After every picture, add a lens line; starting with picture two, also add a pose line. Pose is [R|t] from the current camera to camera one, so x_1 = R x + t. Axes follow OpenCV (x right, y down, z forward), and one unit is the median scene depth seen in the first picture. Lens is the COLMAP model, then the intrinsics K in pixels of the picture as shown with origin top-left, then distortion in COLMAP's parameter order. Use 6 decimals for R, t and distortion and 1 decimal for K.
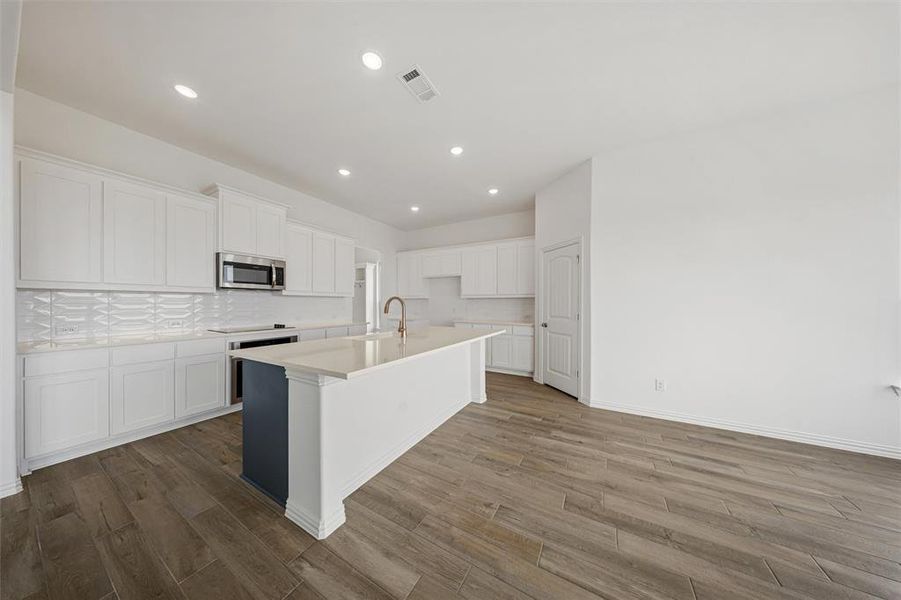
lens RADIAL K [[267.6, 0, 447.4], [0, 267.6, 302.7], [0, 0, 1]] dist [0.001991, 0.000122]
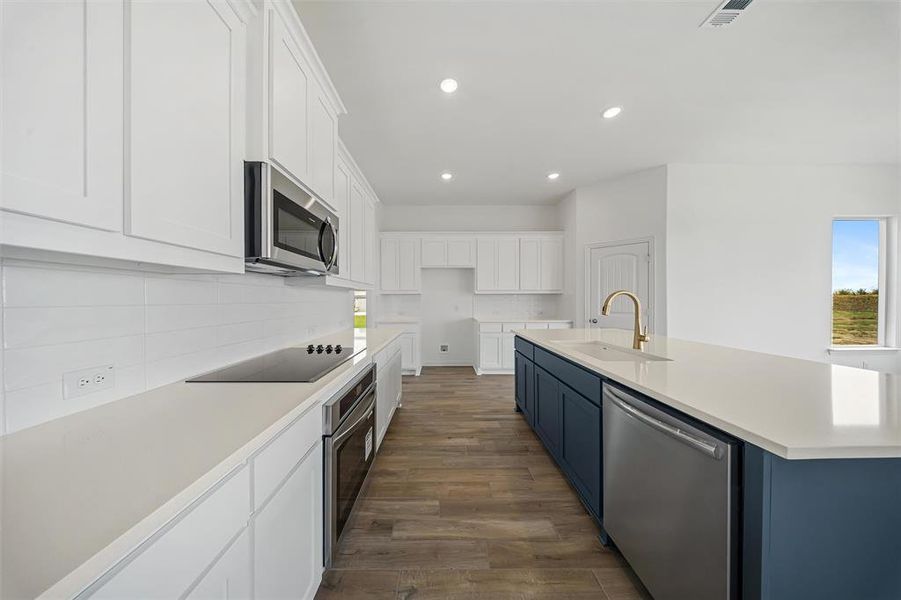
lens RADIAL K [[267.6, 0, 446.6], [0, 267.6, 302.6], [0, 0, 1]] dist [0.001991, 0.000122]
pose [[0.859203, -0.009489, 0.511546, -0.500734], [0.003265, 0.999909, 0.013065, -0.001270], [-0.511624, -0.009555, 0.859156, 0.336570]]
